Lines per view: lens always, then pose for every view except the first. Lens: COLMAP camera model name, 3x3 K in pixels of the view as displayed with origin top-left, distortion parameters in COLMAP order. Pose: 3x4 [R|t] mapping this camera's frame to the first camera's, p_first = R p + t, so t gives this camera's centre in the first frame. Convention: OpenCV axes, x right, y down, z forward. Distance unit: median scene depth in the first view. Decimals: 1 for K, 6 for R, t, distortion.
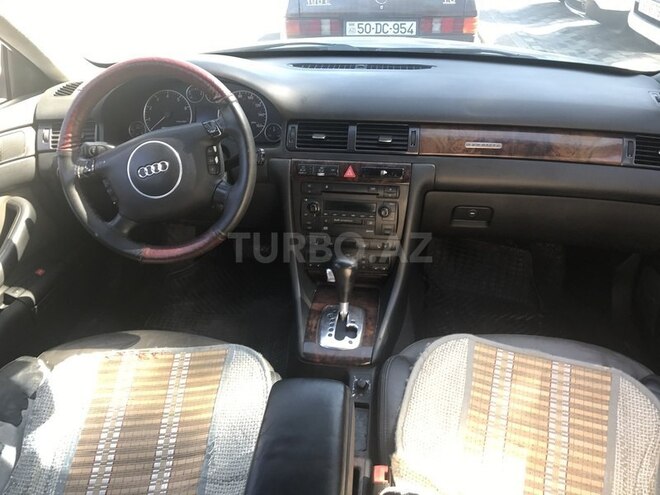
lens RADIAL K [[549.0, 0, 330.9], [0, 549.0, 245.9], [0, 0, 1]] dist [0.031626, -0.045074]
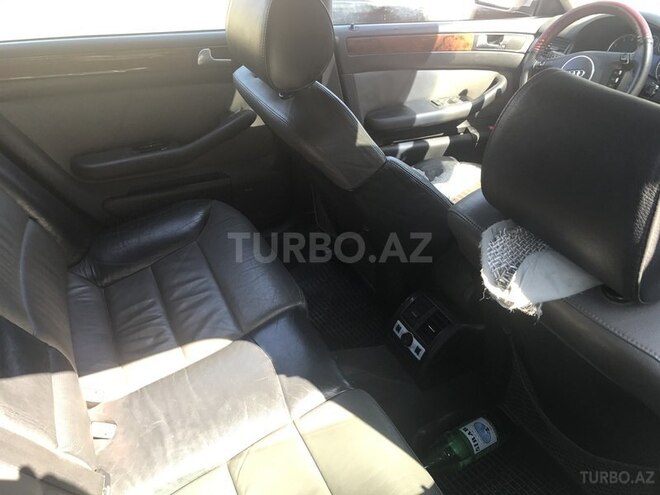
lens RADIAL K [[549.0, 0, 330.9], [0, 549.0, 245.9], [0, 0, 1]] dist [0.031626, -0.045074]
pose [[0.545786, 0.483428, -0.684409, 0.551271], [-0.449869, 0.858145, 0.247396, 0.182821], [0.706920, 0.172869, 0.685843, -0.412707]]
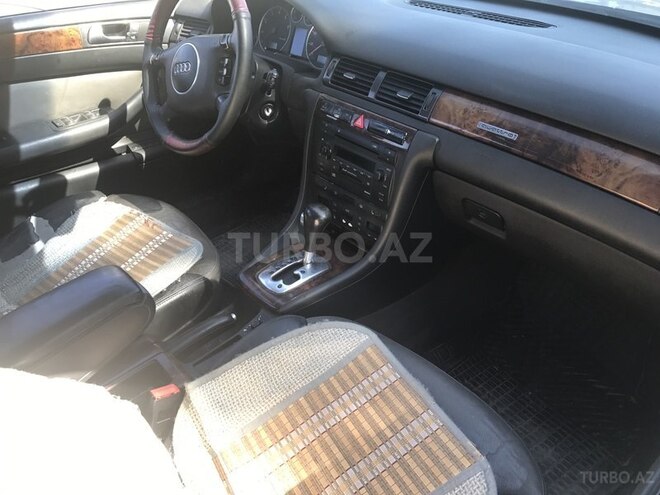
lens RADIAL K [[549.0, 0, 330.9], [0, 549.0, 245.9], [0, 0, 1]] dist [0.031626, -0.045074]
pose [[0.746466, 0.376613, -0.548590, 0.621580], [-0.324696, 0.925764, 0.193734, -0.112027], [0.580828, 0.033509, 0.813336, 0.254731]]
